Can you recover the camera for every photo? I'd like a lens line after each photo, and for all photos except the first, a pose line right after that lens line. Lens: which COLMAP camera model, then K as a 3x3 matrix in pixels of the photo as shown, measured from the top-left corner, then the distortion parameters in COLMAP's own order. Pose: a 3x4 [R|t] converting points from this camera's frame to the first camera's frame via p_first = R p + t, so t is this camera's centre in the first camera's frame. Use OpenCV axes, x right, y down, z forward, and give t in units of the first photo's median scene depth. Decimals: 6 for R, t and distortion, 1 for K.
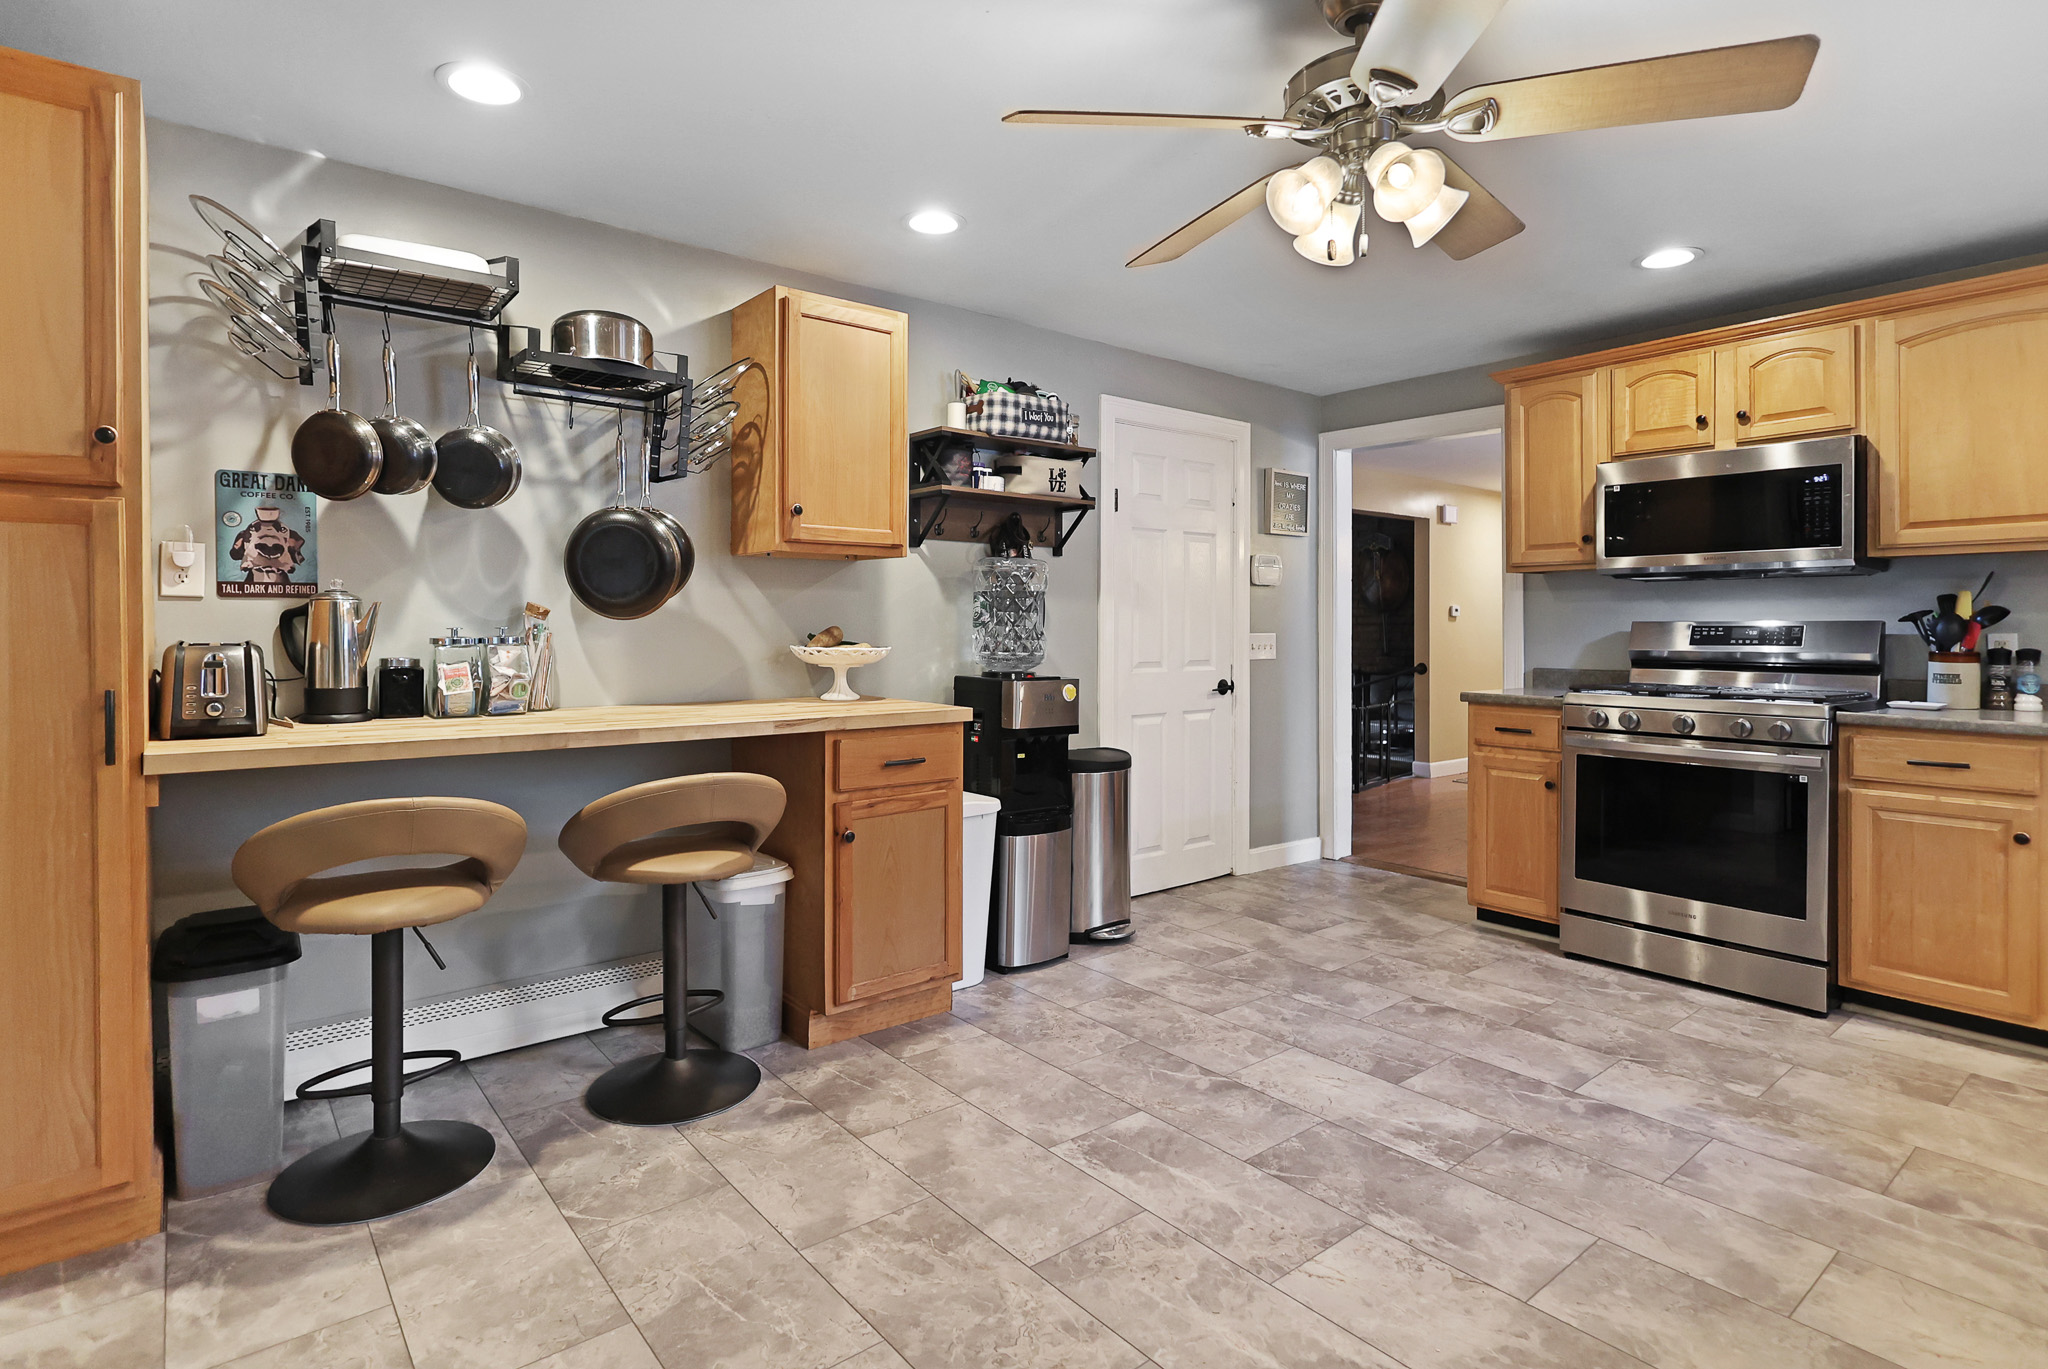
lens RADIAL K [[1040.9, 0, 1021.7], [0, 1040.9, 641.6], [0, 0, 1]] dist [-0.000512, 0.000317]
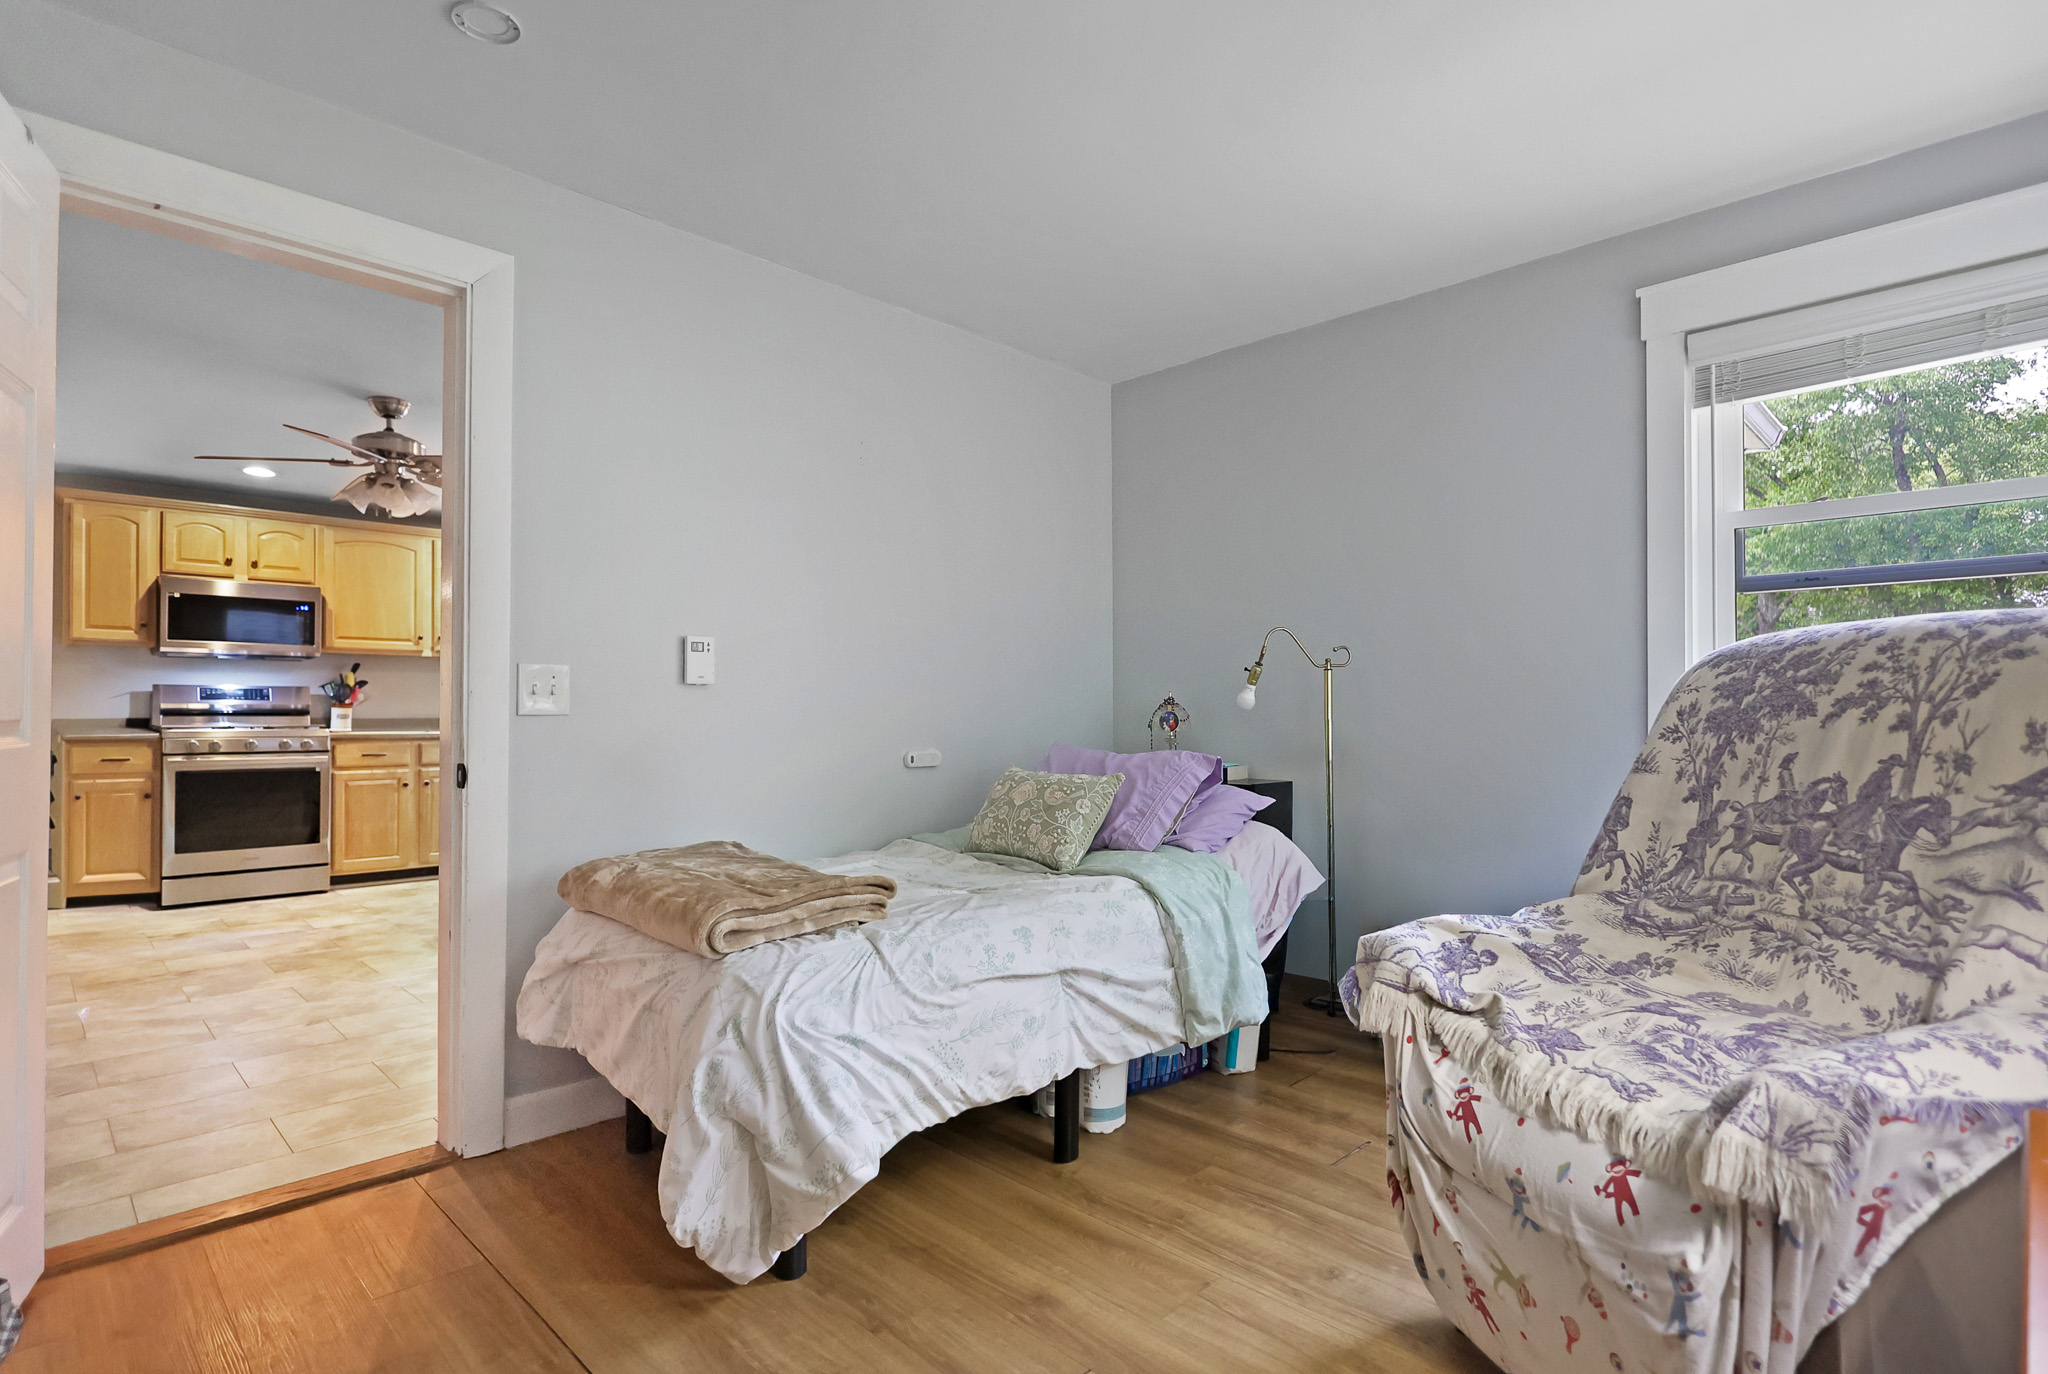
lens RADIAL K [[1002.5, 0, 928.8], [0, 1002.5, 705.9], [0, 0, 1]] dist [0.000087, 0.000411]
pose [[-0.051475, 0.003243, 0.998669, -1.161148], [0.008805, 0.999957, -0.002794, 0.033520], [-0.998635, 0.008649, -0.051501, -0.008896]]
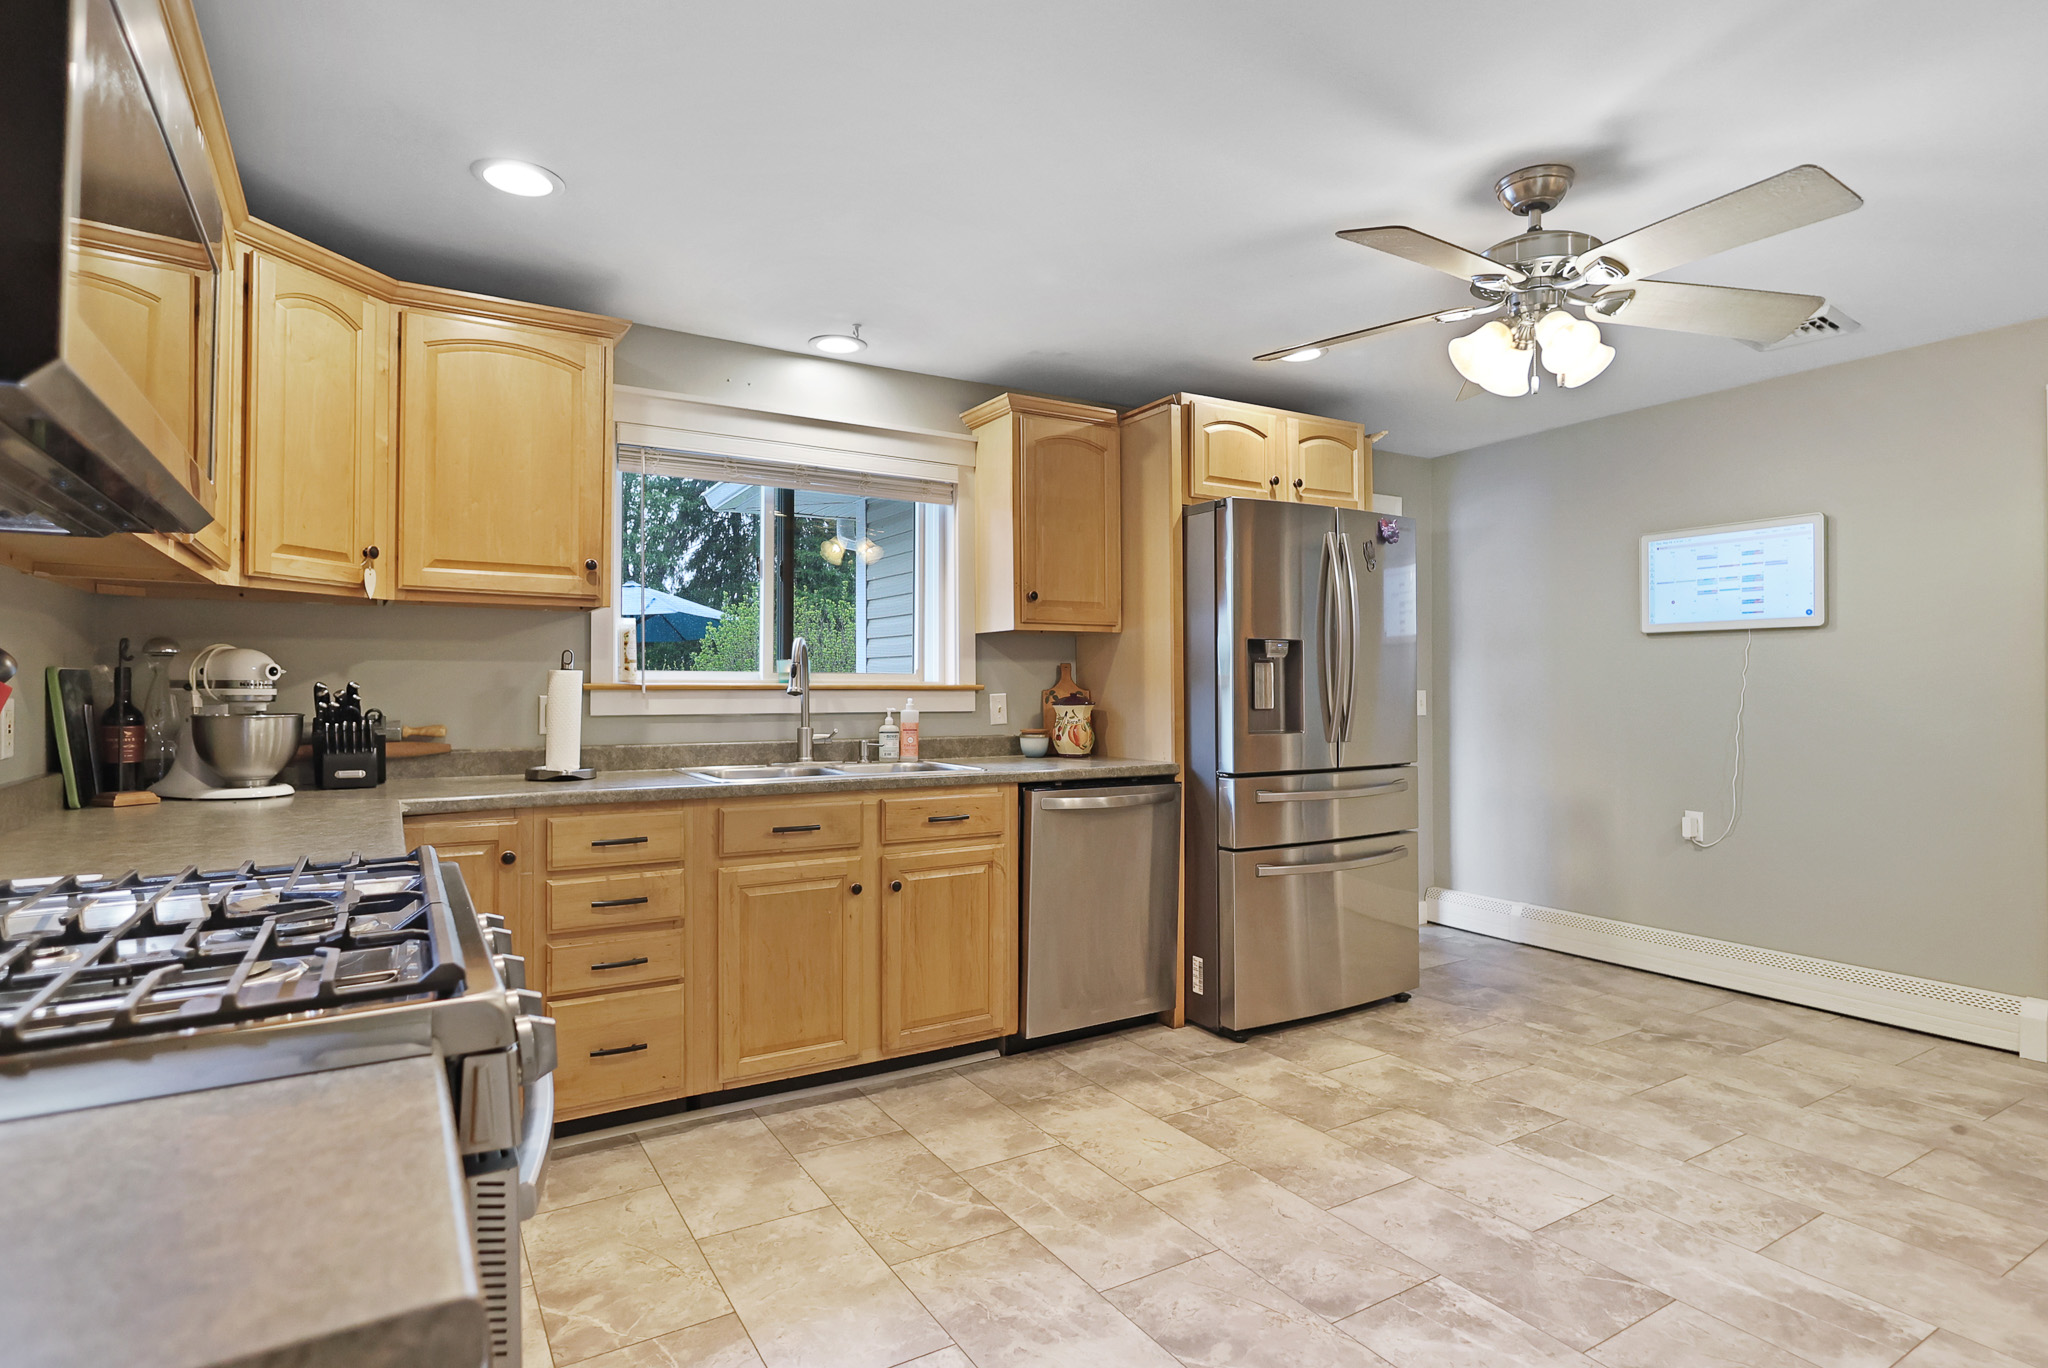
lens RADIAL K [[1053.9, 0, 1064.0], [0, 1053.9, 681.6], [0, 0, 1]] dist [-0.003318, 0.000646]
pose [[-0.992024, 0.002593, 0.126023, 0.463262], [0.003427, 0.999974, 0.006406, -0.020527], [-0.126003, 0.006786, -0.992007, 1.469223]]
